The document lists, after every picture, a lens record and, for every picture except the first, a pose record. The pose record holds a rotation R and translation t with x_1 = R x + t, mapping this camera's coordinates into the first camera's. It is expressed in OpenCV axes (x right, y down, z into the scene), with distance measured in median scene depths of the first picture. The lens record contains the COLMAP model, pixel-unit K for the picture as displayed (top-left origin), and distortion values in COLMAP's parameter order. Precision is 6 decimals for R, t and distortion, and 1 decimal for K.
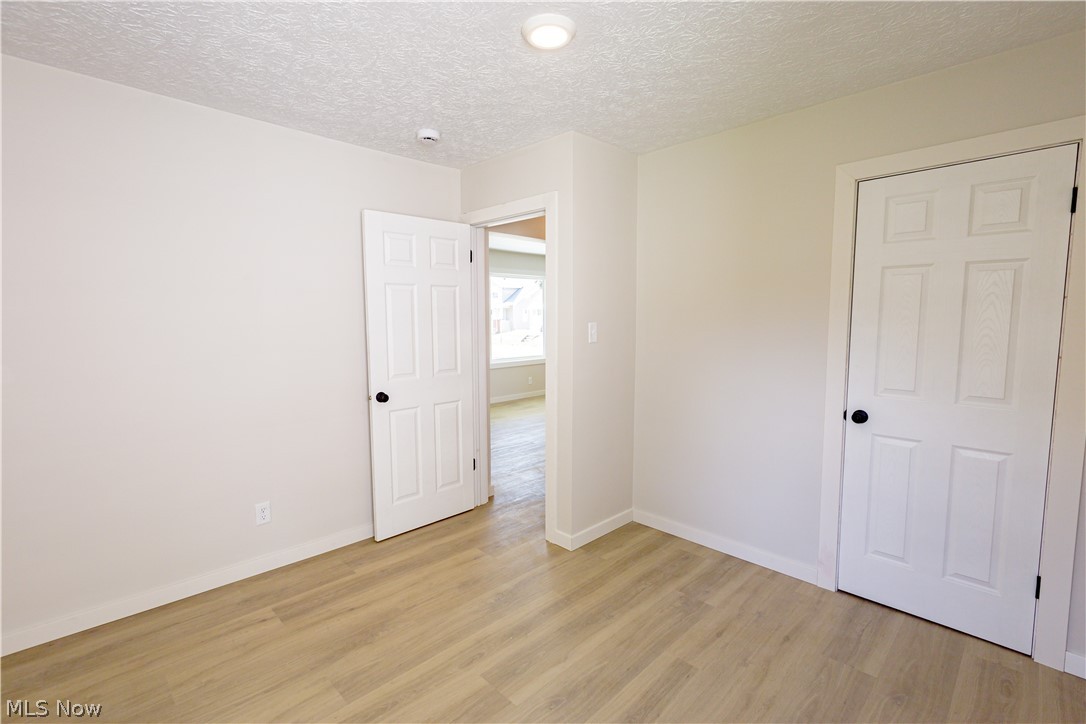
lens RADIAL K [[499.2, 0, 543.0], [0, 499.2, 362.0], [0, 0, 1]] dist [0.005057, -0.000042]
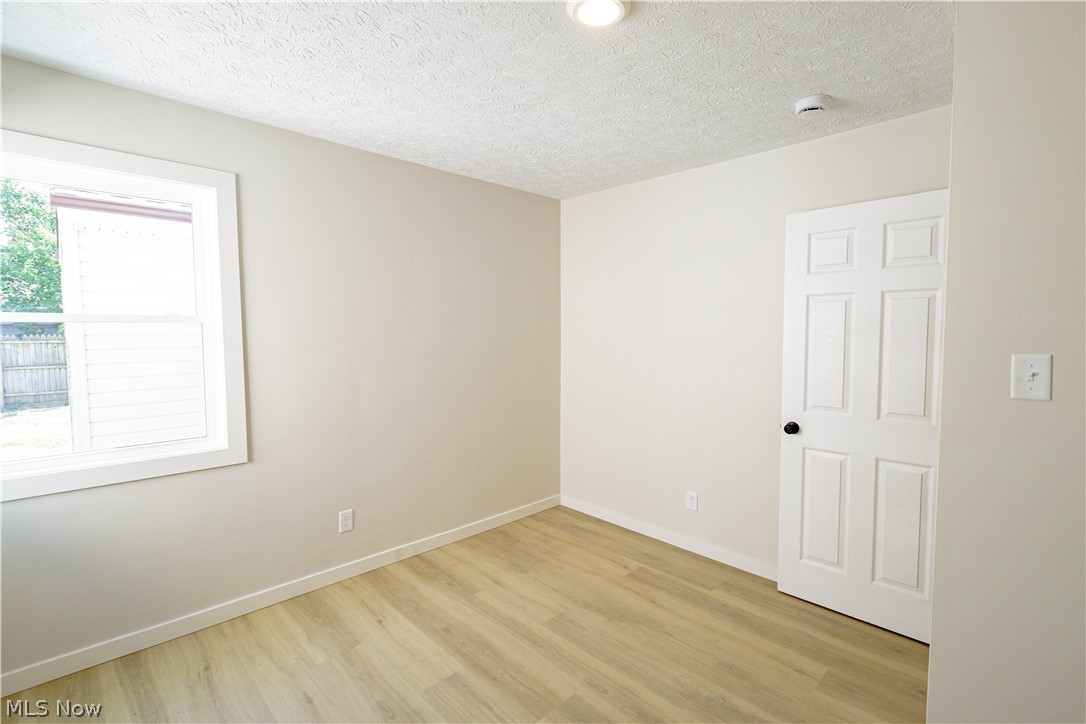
lens RADIAL K [[499.2, 0, 543.0], [0, 499.2, 362.0], [0, 0, 1]] dist [0.005057, -0.000042]
pose [[-0.006184, 0.066902, -0.997740, 0.652102], [-0.096646, 0.993049, 0.067186, -0.072473], [0.995300, 0.096843, 0.000325, 0.687924]]
